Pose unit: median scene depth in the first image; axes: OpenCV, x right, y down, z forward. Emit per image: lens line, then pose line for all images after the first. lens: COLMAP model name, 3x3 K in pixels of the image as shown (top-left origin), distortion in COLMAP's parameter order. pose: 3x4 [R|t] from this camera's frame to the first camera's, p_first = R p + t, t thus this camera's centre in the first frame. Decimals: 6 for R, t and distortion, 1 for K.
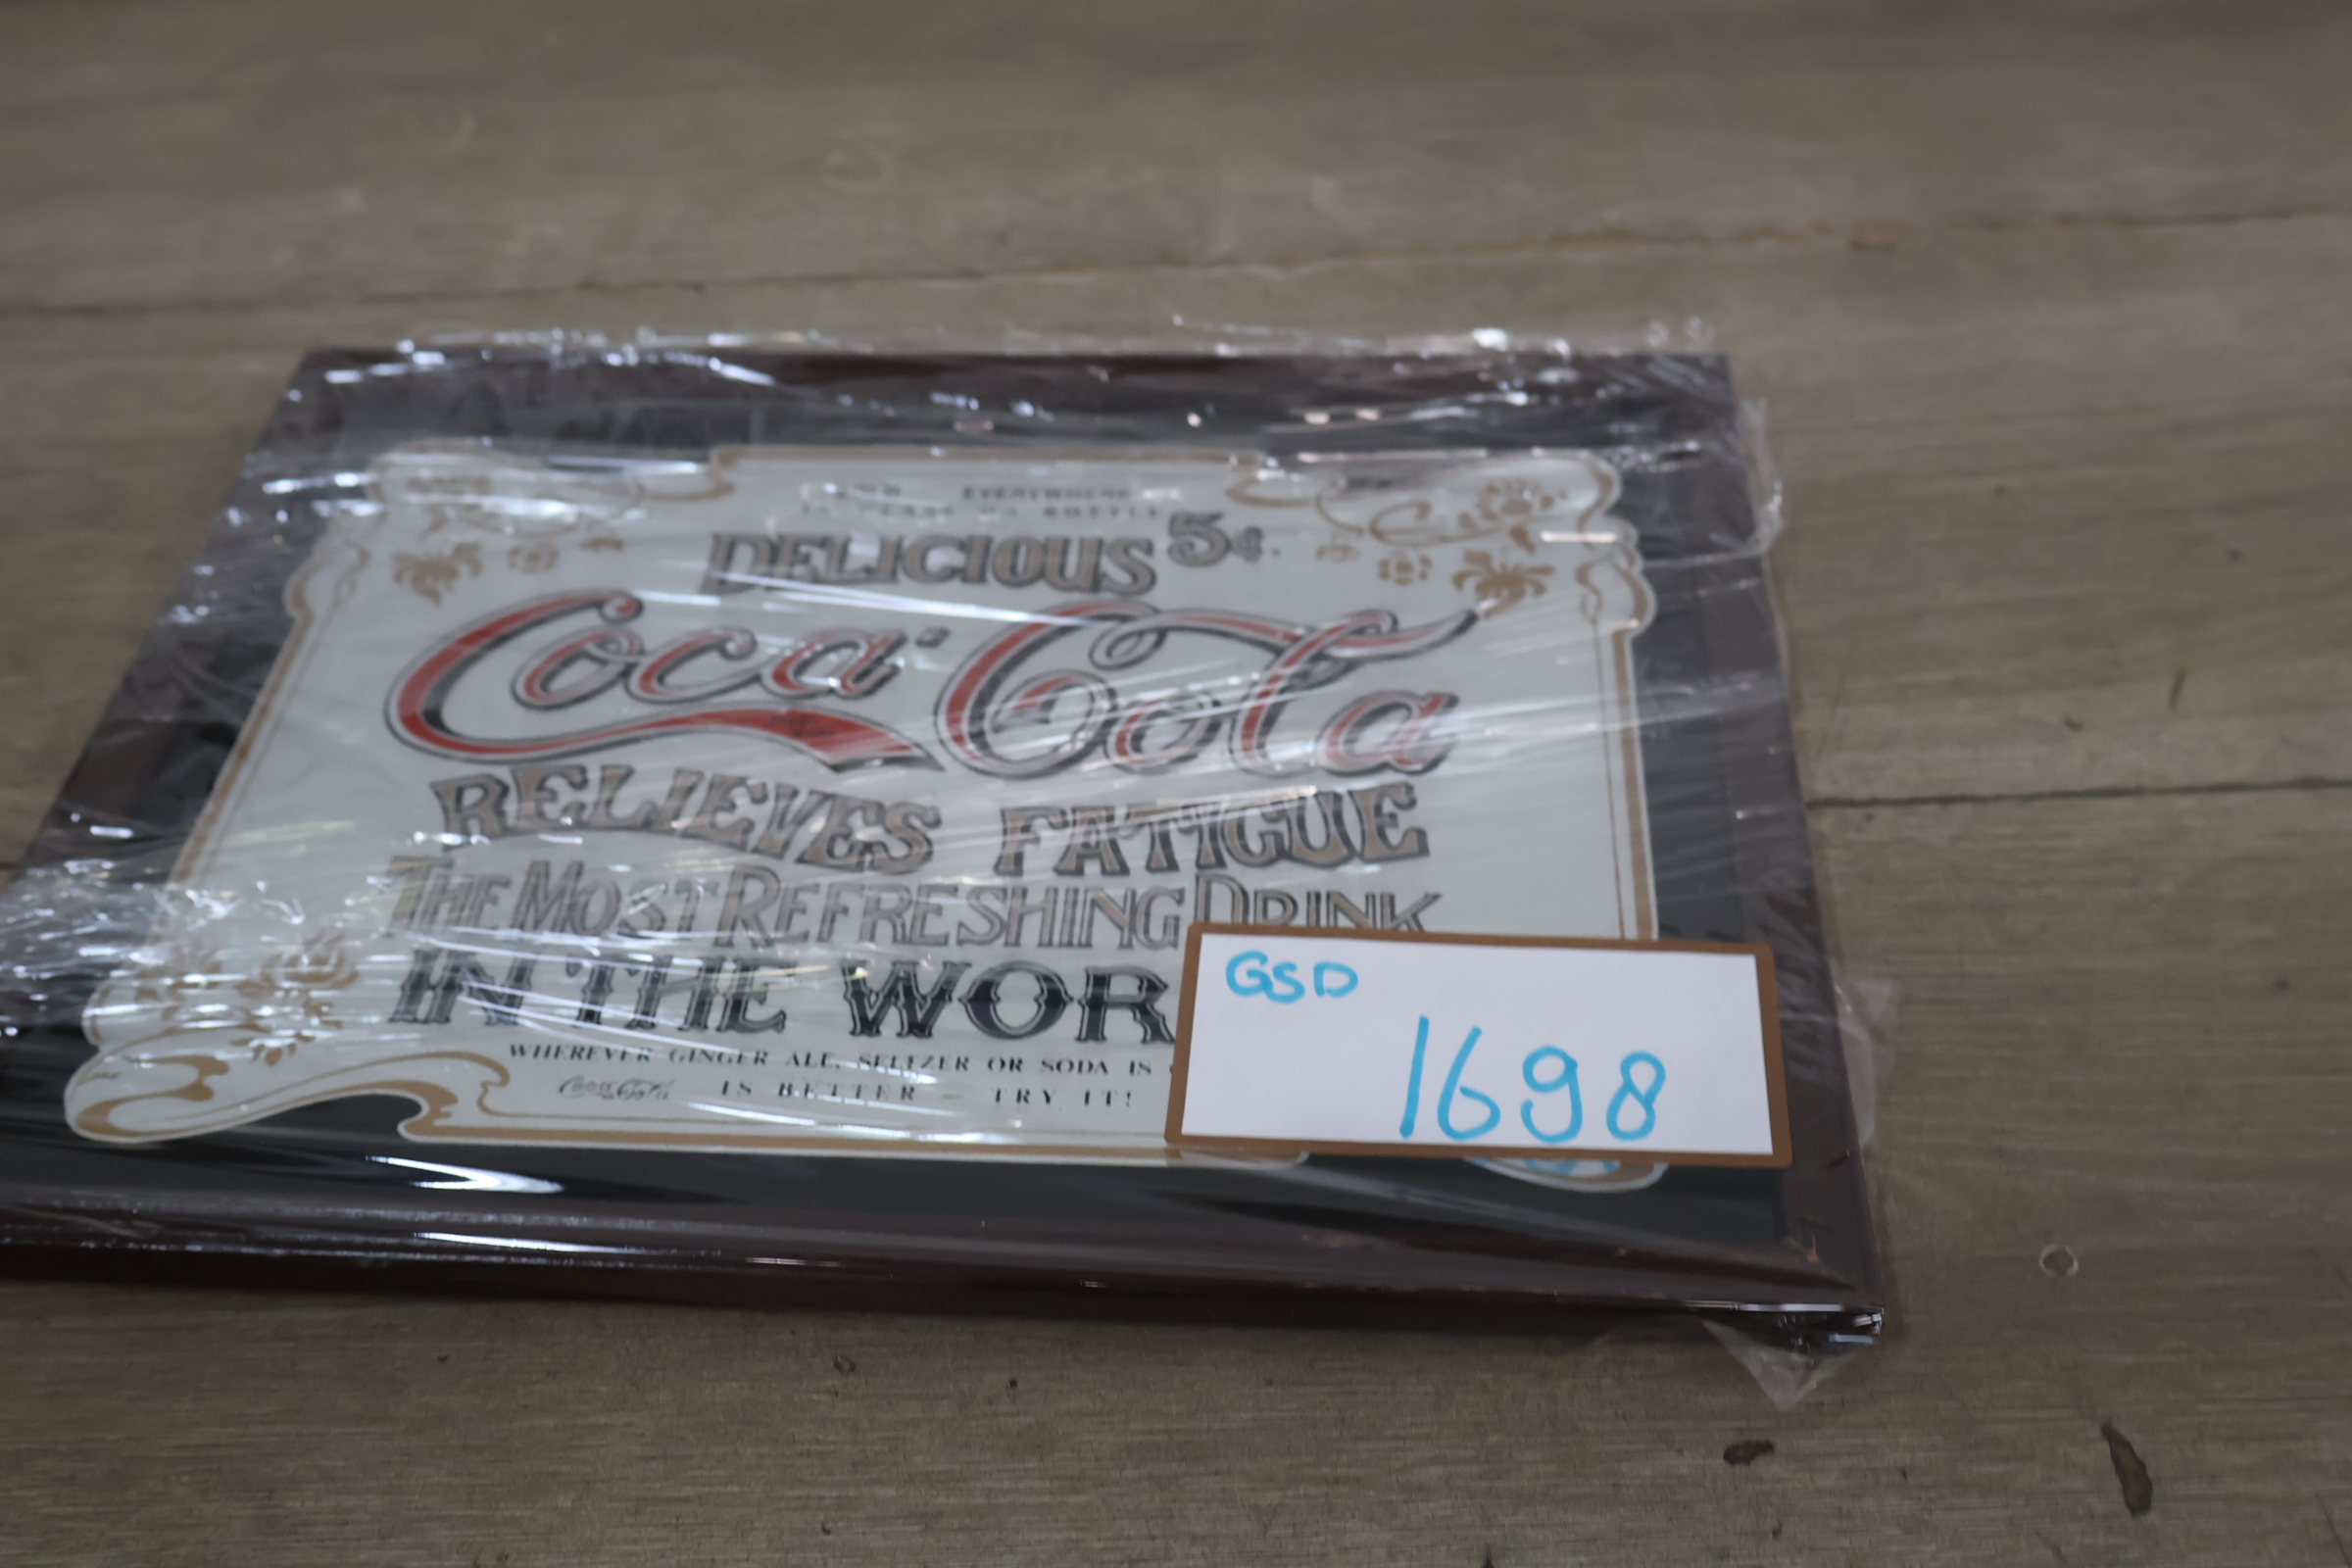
lens RADIAL K [[2497.5, 0, 1160.6], [0, 2497.5, 763.0], [0, 0, 1]] dist [0.012024, 0.000000]
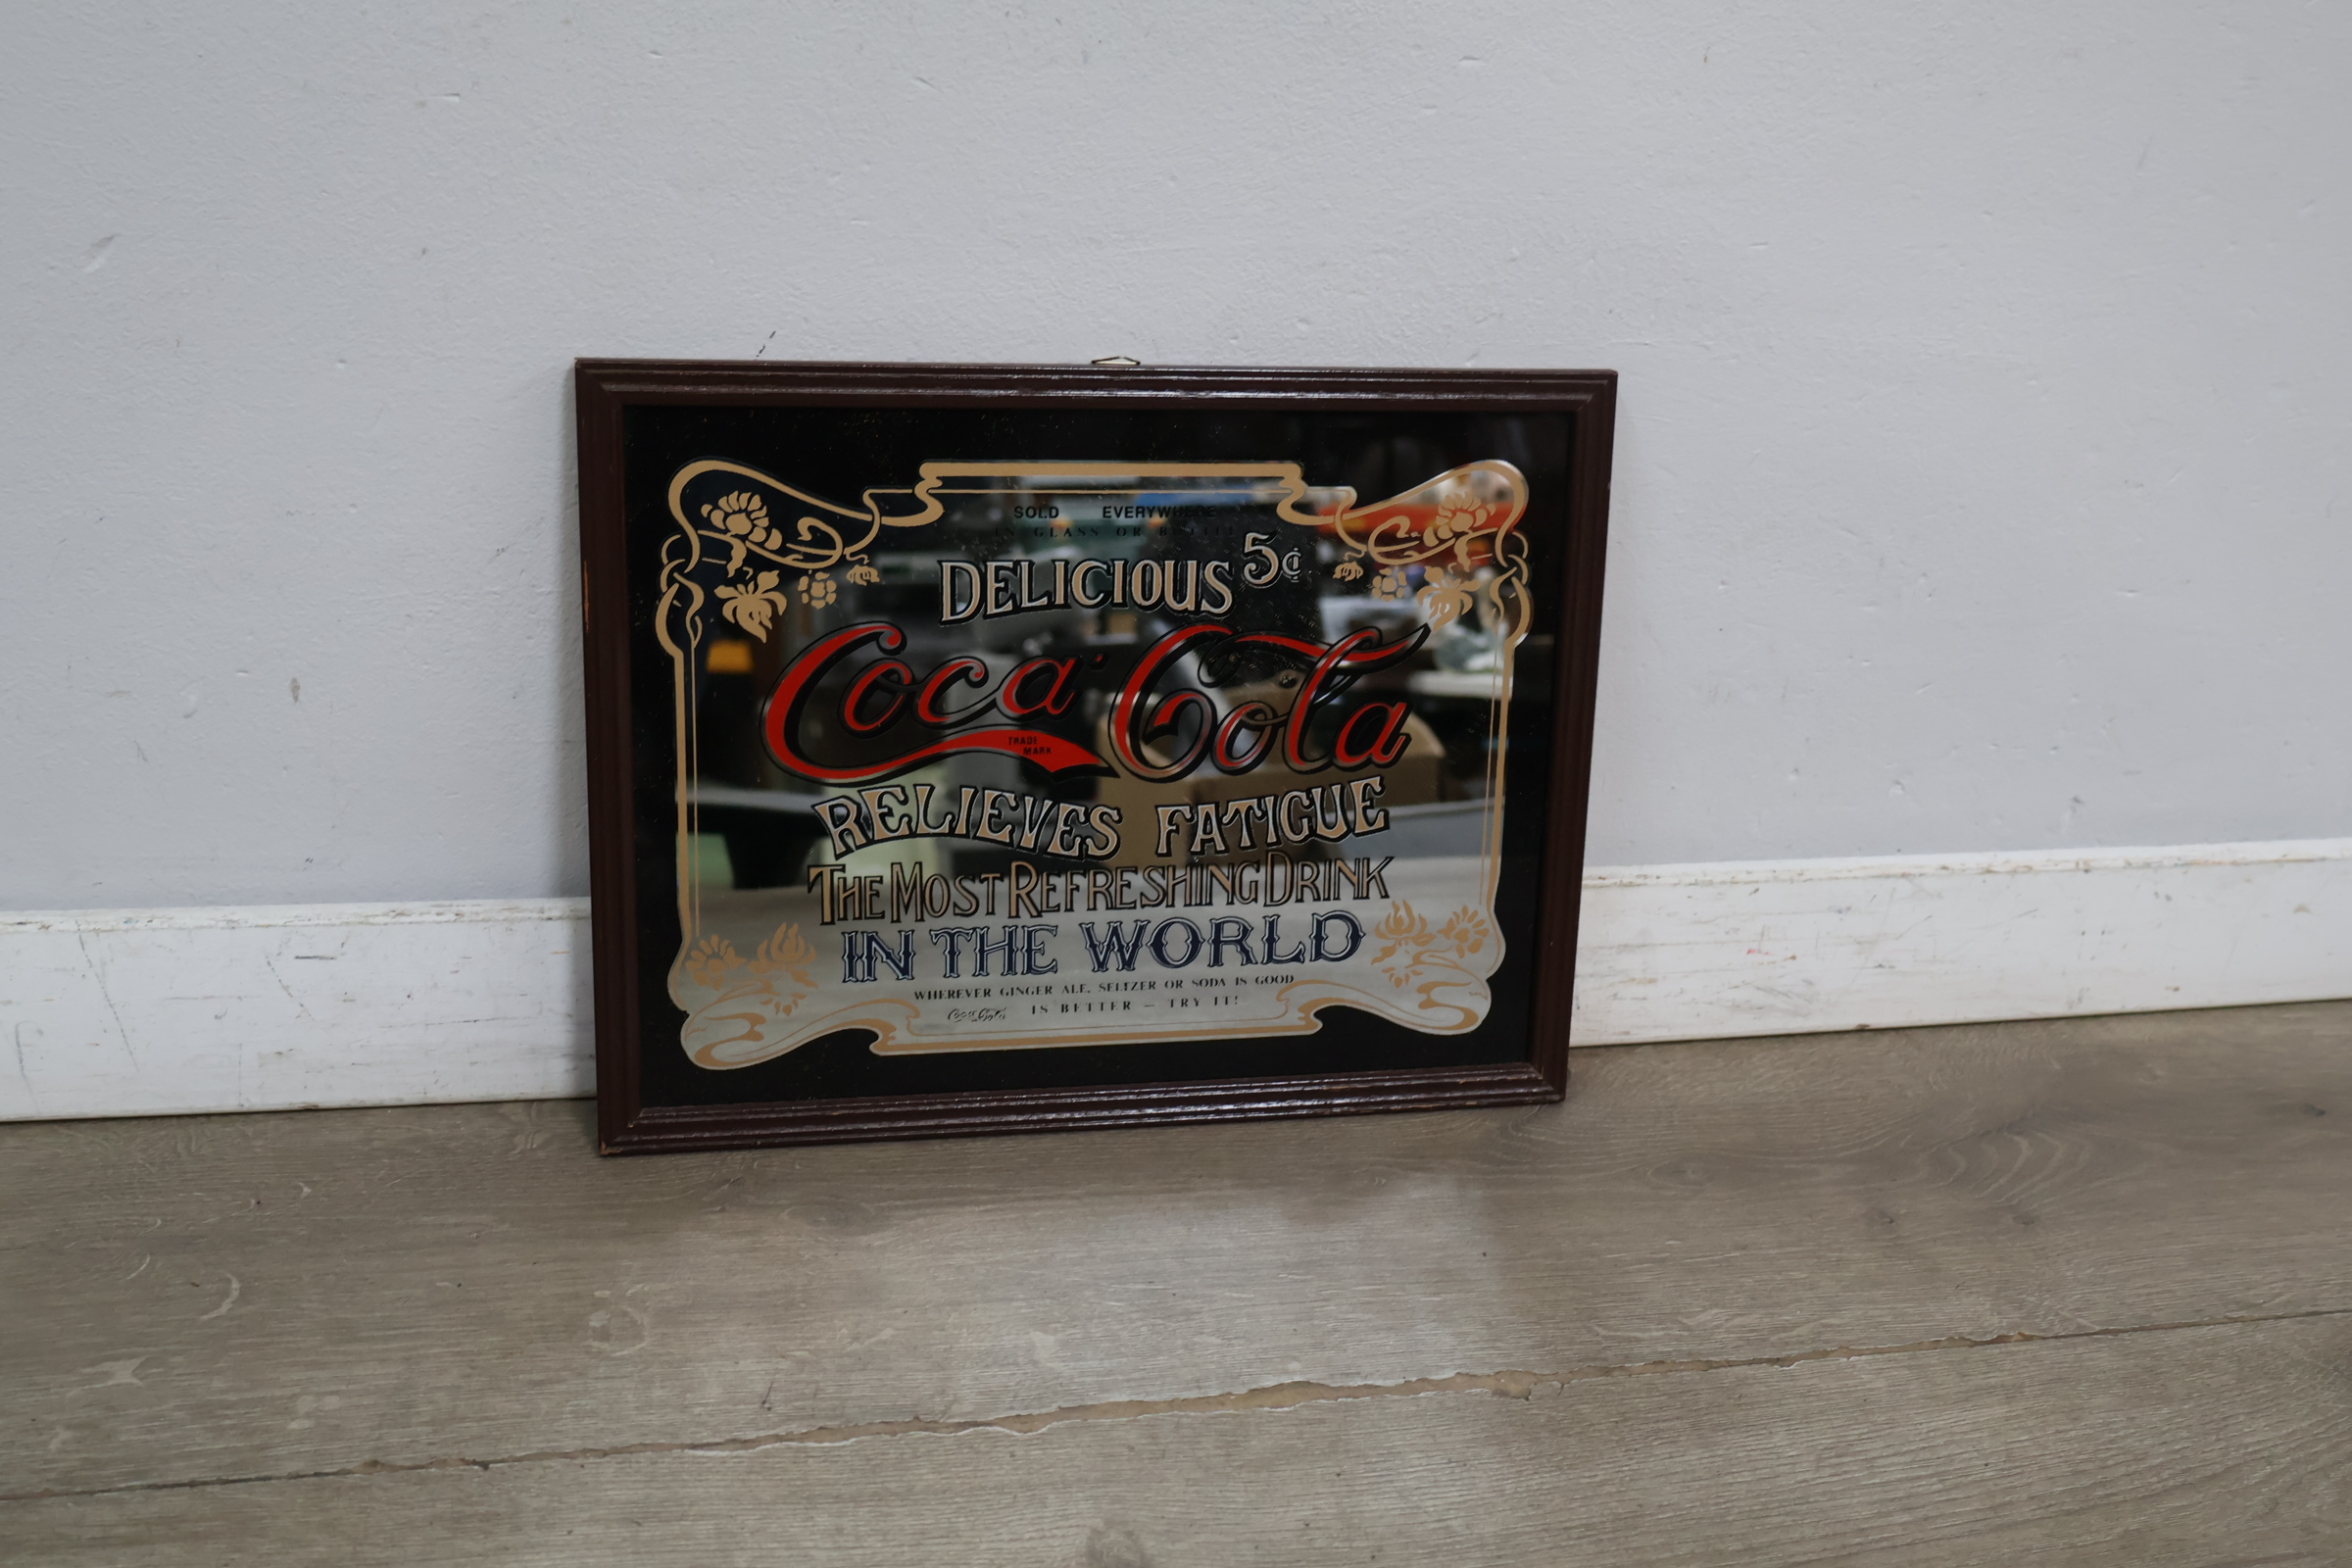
lens RADIAL K [[2412.2, 0, 1171.5], [0, 2412.2, 795.4], [0, 0, 1]] dist [0.000840, 0.000000]
pose [[0.966745, -0.106094, 0.232698, -0.458470], [-0.154818, 0.481443, 0.862696, -1.484799], [-0.203558, -0.870032, 0.449008, 0.262887]]
